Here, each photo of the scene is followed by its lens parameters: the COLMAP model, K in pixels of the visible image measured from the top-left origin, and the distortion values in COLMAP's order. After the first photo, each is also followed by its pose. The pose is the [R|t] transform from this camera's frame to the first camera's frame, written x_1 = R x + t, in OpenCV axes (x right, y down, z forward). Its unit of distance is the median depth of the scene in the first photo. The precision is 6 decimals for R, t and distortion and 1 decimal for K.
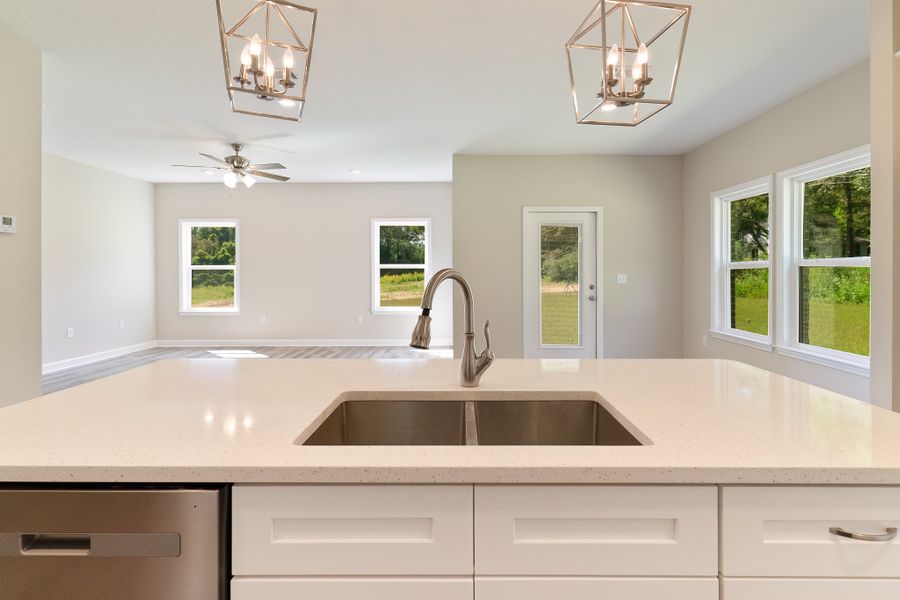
lens RADIAL K [[455.2, 0, 454.6], [0, 455.2, 271.5], [0, 0, 1]] dist [0.001356, 0.000174]
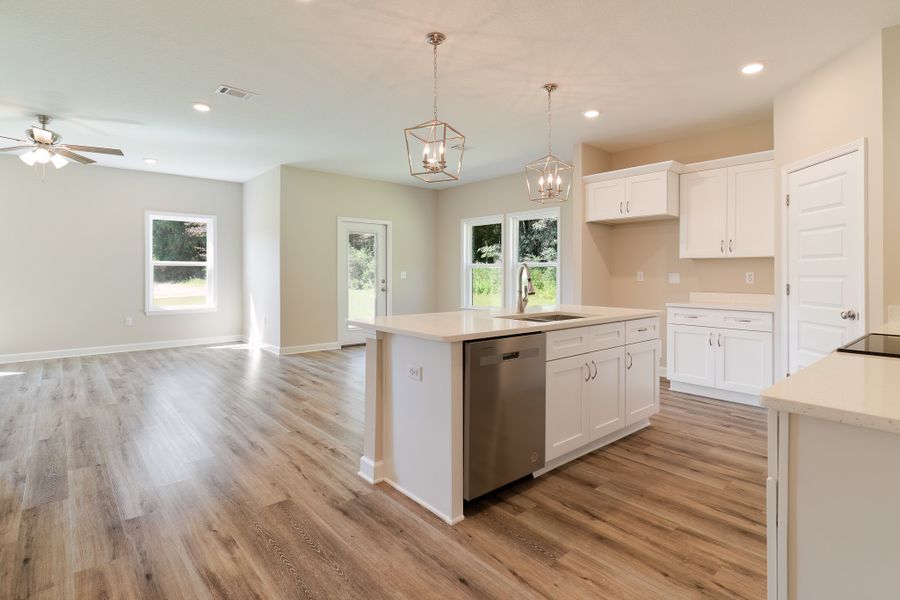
lens RADIAL K [[455.2, 0, 454.6], [0, 455.2, 271.5], [0, 0, 1]] dist [0.001356, 0.000174]
pose [[0.744719, 0.003790, 0.667368, -0.434495], [-0.001545, 0.999991, -0.003955, 0.010876], [-0.667377, 0.001914, 0.744718, -0.127098]]
